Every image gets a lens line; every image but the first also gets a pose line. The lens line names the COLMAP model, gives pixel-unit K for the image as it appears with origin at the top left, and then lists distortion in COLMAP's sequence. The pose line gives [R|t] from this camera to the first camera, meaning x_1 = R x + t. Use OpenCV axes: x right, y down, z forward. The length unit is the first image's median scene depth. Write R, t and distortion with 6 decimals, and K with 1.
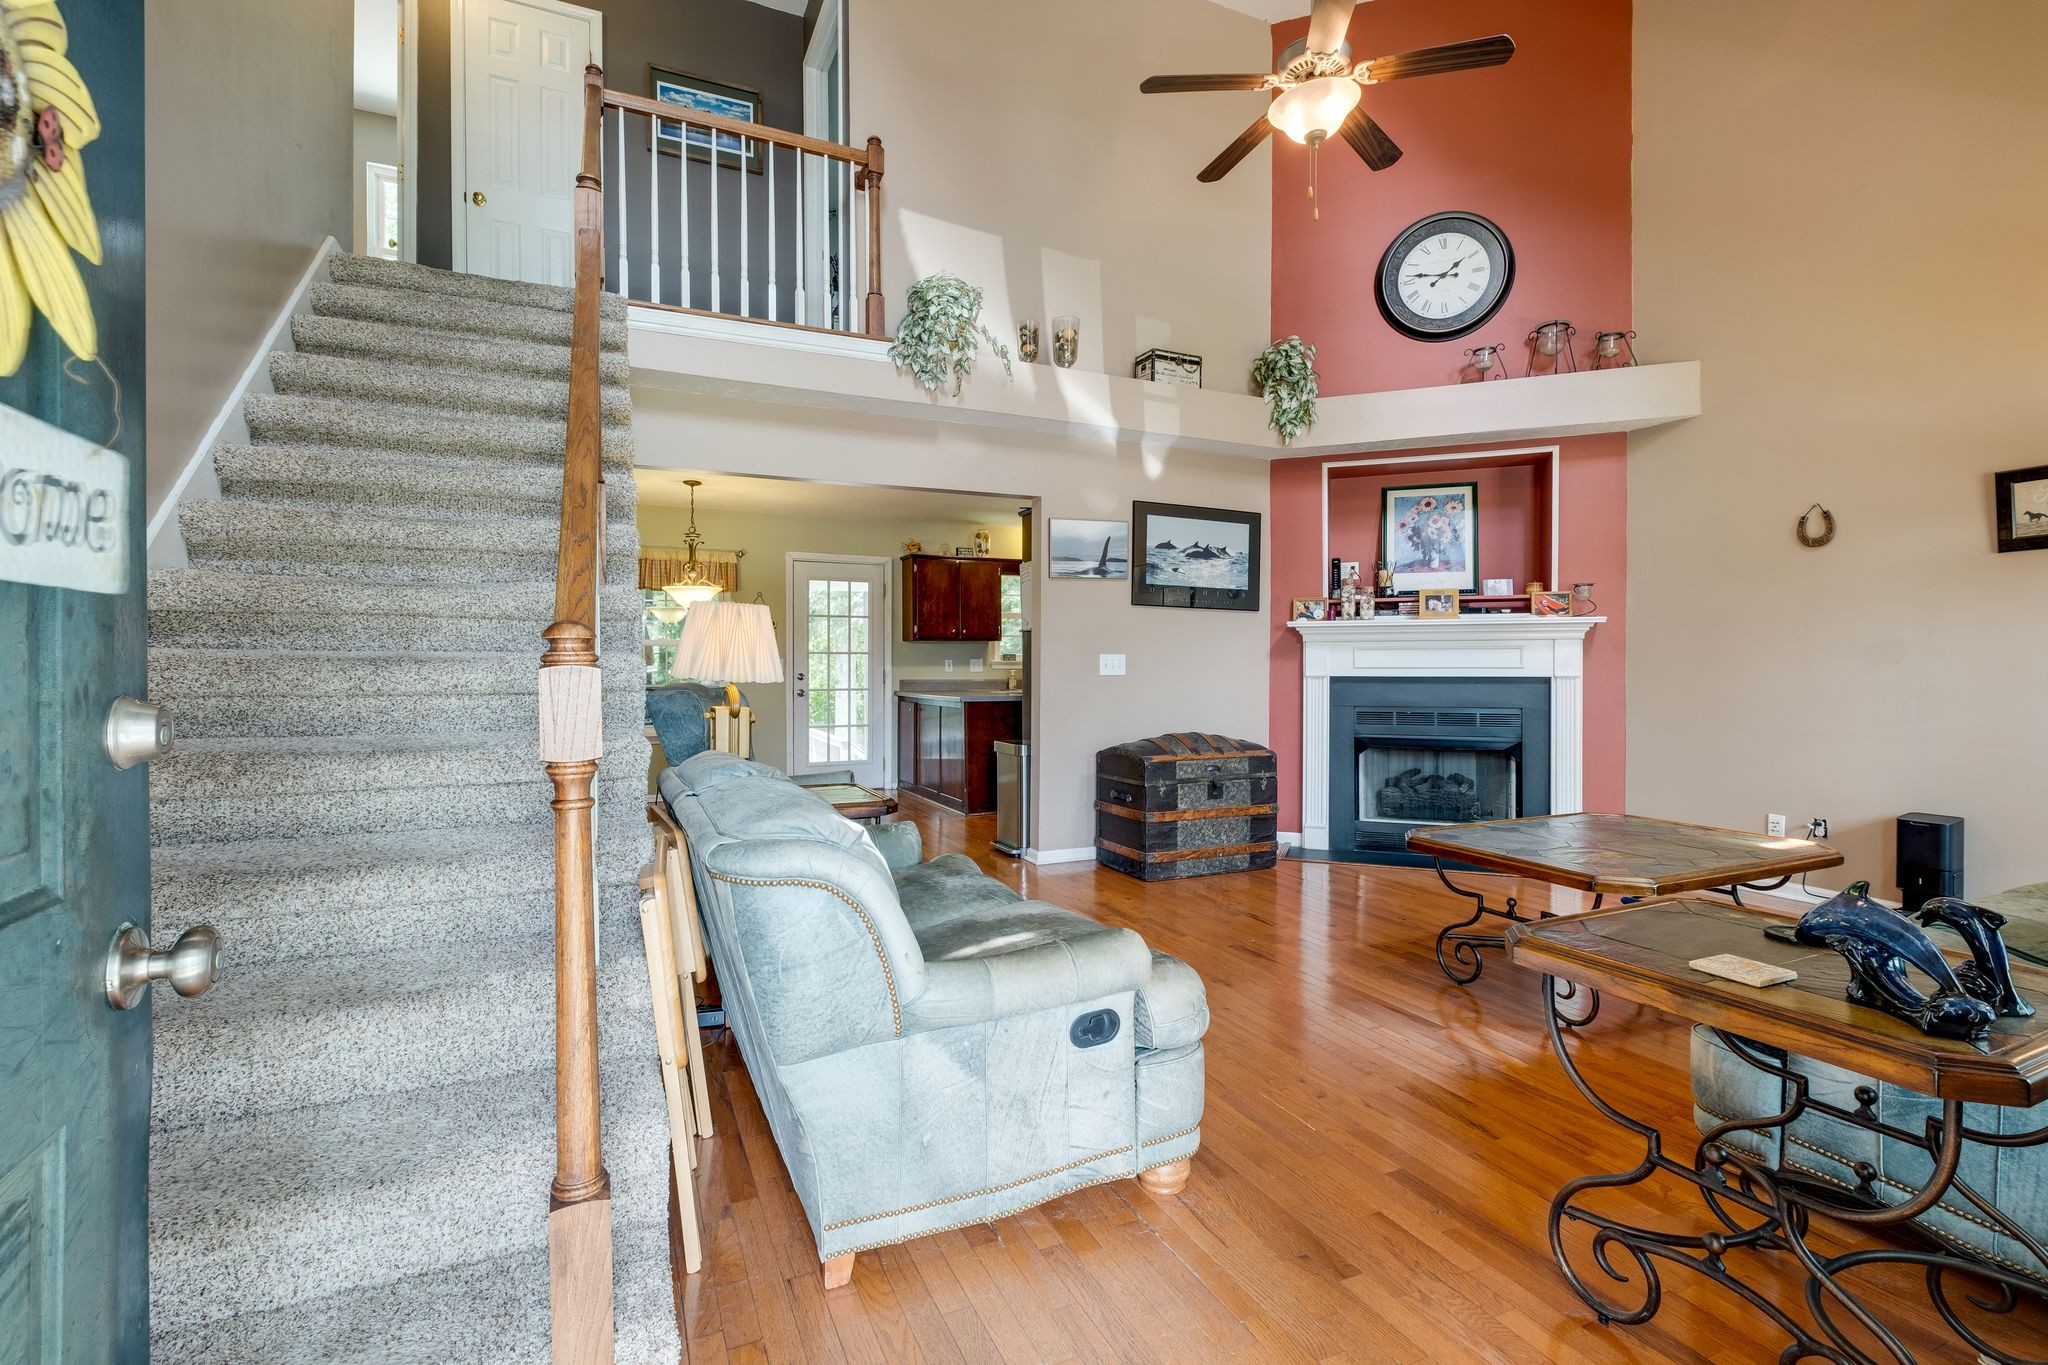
lens RADIAL K [[895.6, 0, 1011.6], [0, 895.6, 670.0], [0, 0, 1]] dist [0.003588, -0.000900]
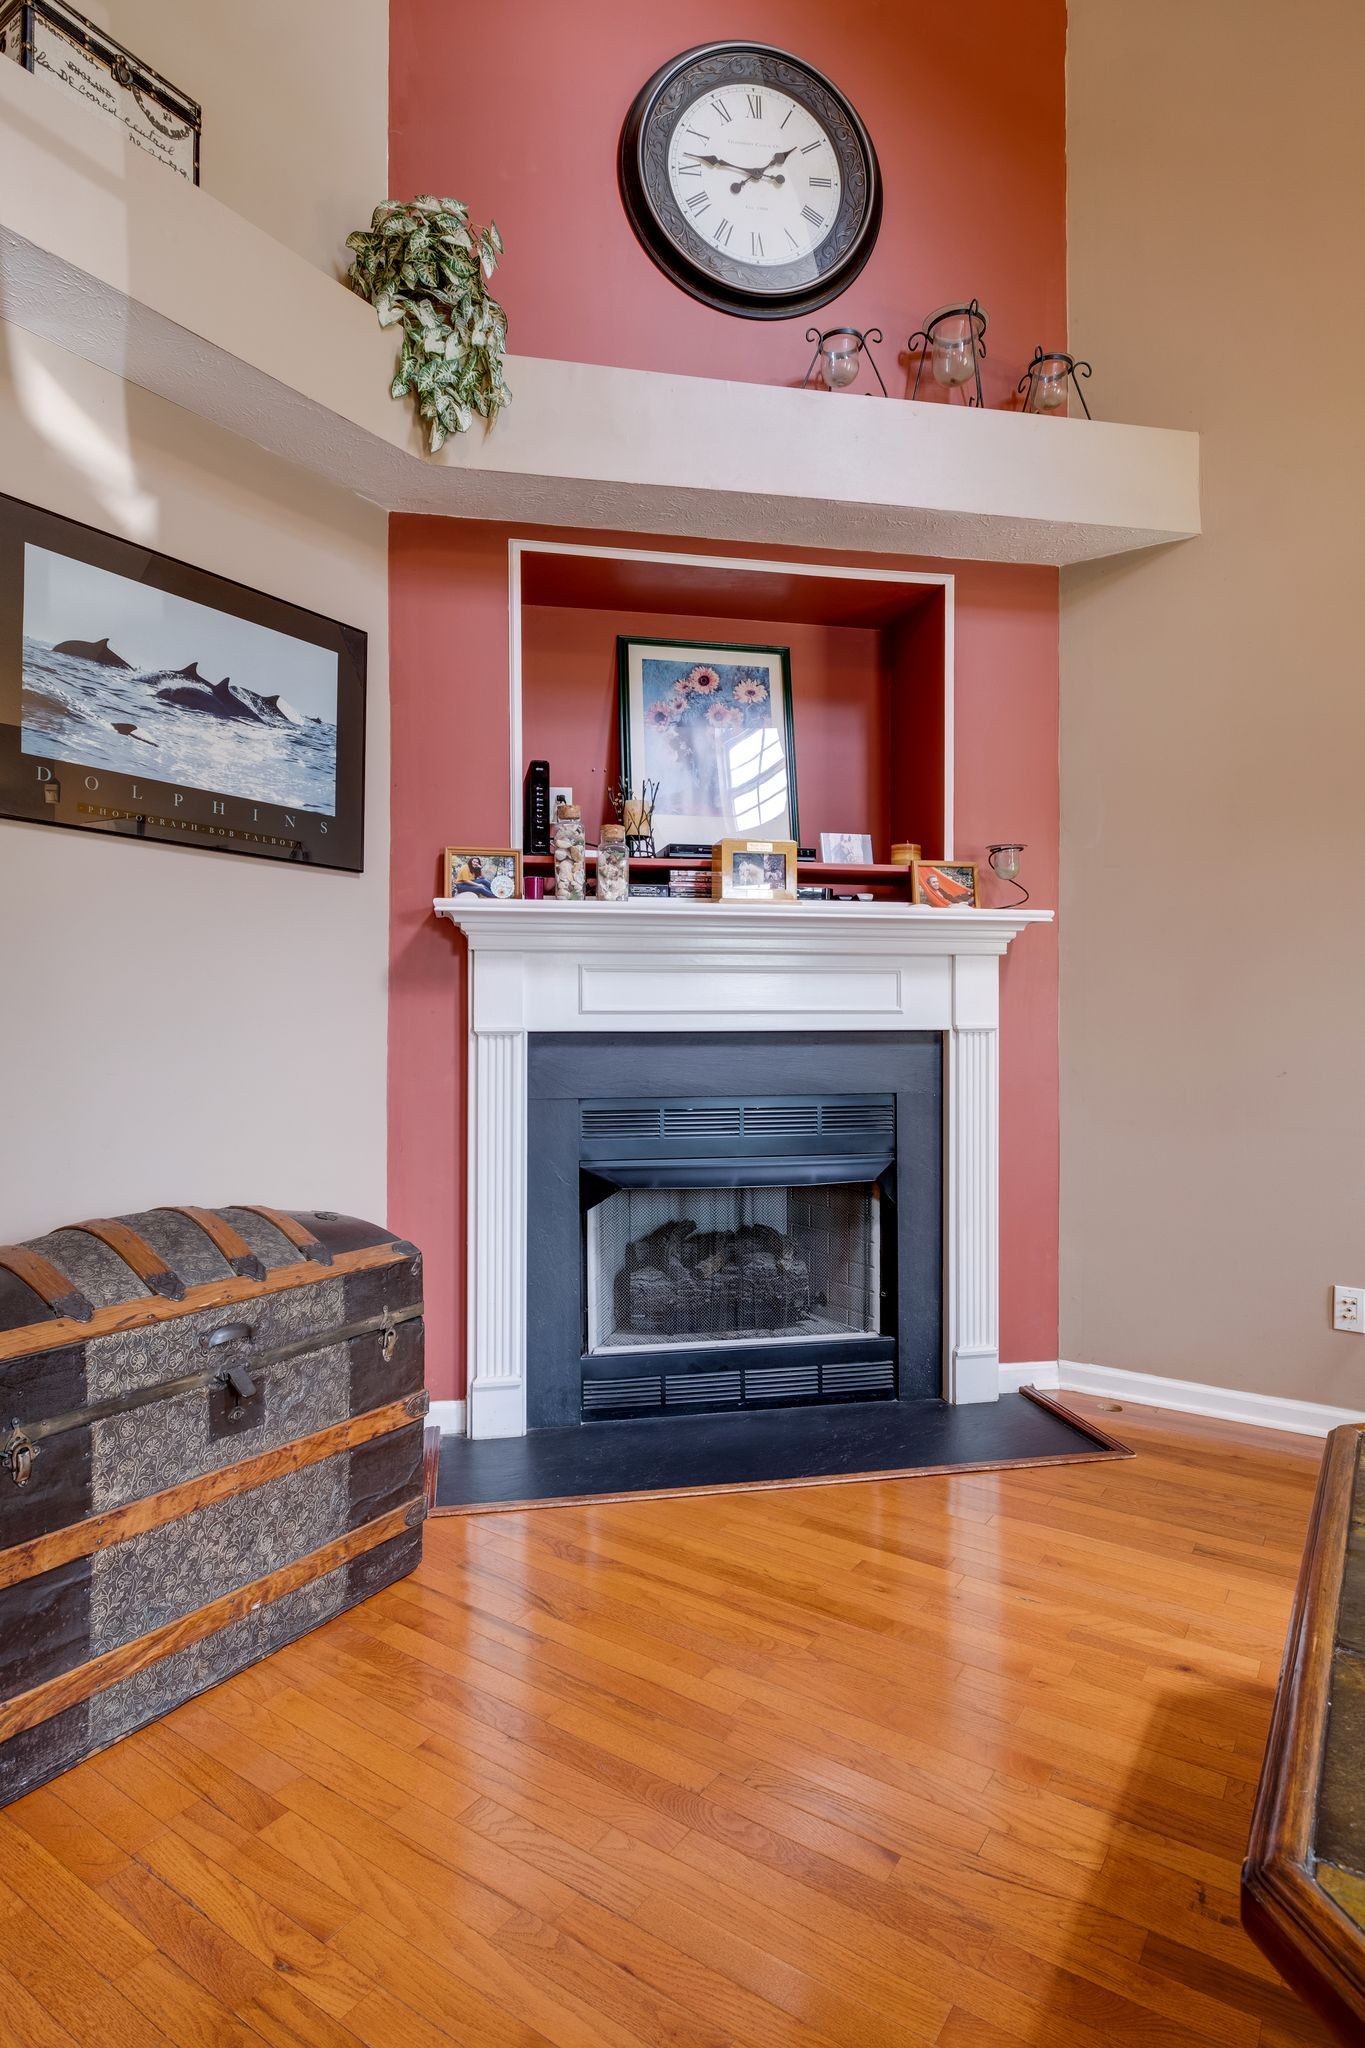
lens RADIAL K [[1079.2, 0, 672.3], [0, 1079.2, 1019.8], [0, 0, 1]] dist [0.000793, 0.000750]
pose [[0.841040, -0.001453, 0.540971, 0.135637], [0.003450, 0.999990, -0.002678, 0.002946], [-0.540962, 0.004119, 0.841037, 0.538185]]
